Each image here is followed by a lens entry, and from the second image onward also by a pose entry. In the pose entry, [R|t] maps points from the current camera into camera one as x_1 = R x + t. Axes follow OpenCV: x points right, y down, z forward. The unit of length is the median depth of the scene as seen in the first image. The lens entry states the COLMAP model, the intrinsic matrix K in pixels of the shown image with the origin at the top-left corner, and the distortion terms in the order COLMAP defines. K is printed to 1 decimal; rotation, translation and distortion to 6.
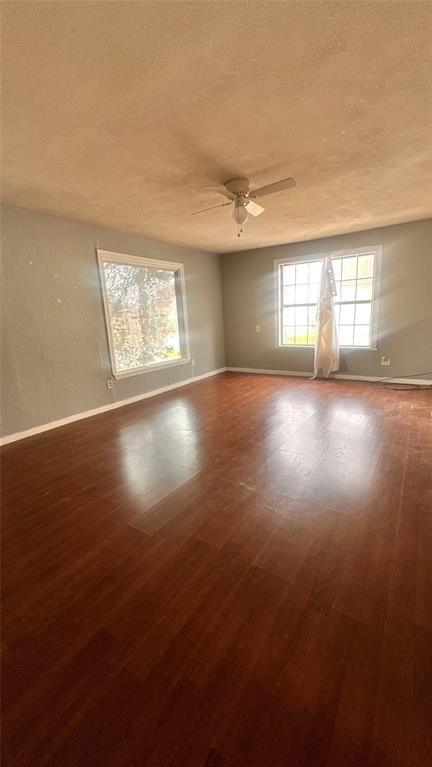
lens RADIAL K [[305.7, 0, 216.9], [0, 305.7, 384.2], [0, 0, 1]] dist [-0.001273, 0.000017]
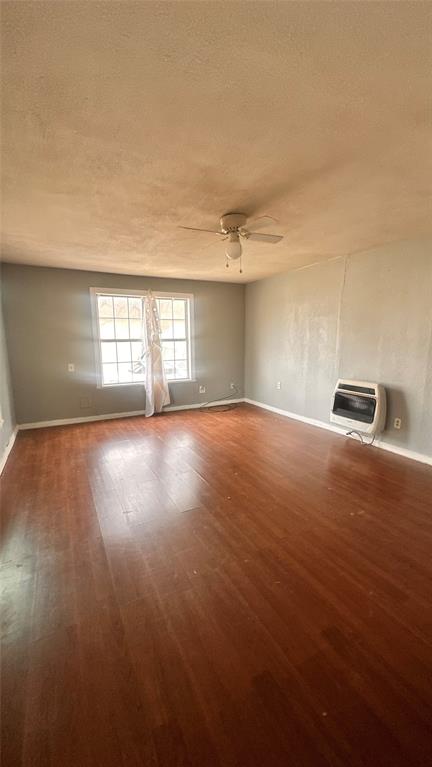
lens RADIAL K [[305.7, 0, 217.4], [0, 305.7, 381.1], [0, 0, 1]] dist [-0.001273, 0.000017]
pose [[0.474538, -0.081306, 0.876472, -0.441719], [0.183689, 0.982950, -0.008269, -0.083593], [-0.860855, 0.164923, 0.481382, 0.356158]]
